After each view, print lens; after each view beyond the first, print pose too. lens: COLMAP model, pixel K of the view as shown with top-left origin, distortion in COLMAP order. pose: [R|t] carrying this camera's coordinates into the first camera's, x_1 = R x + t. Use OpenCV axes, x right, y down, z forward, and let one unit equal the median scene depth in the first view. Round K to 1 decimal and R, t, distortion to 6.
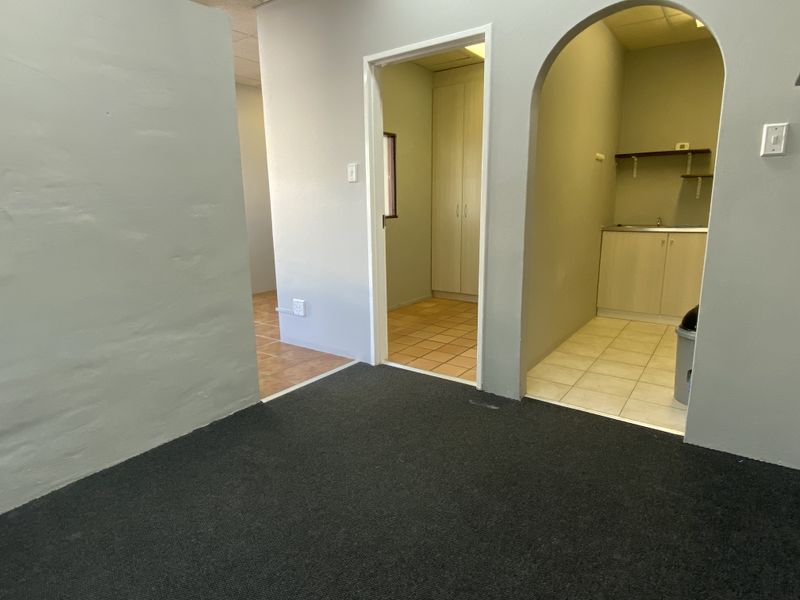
lens RADIAL K [[457.4, 0, 400.3], [0, 457.4, 295.1], [0, 0, 1]] dist [0.042389, -0.052754]
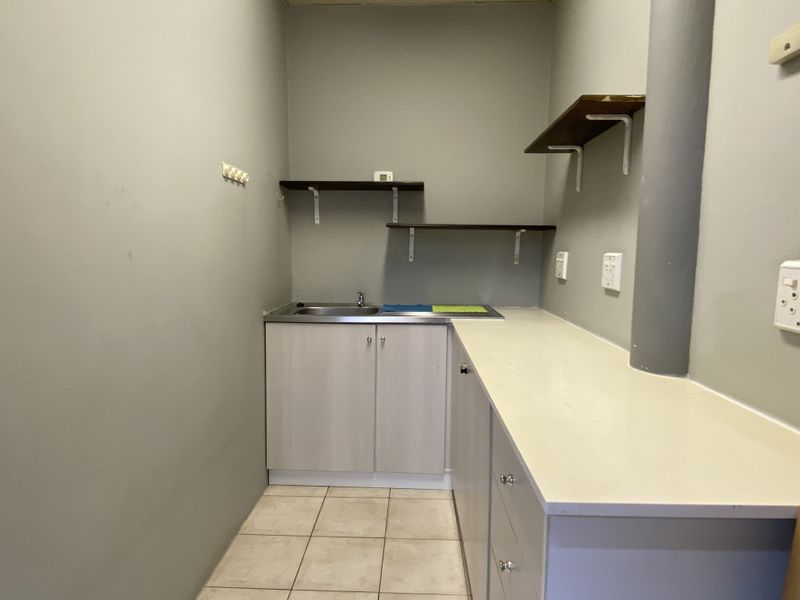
lens RADIAL K [[457.4, 0, 400.3], [0, 457.4, 295.1], [0, 0, 1]] dist [0.042389, -0.052754]
pose [[0.830748, -0.034612, 0.555572, 0.273351], [0.088297, 0.993623, -0.070128, -0.116707], [-0.549601, 0.107314, 0.828506, 0.476353]]
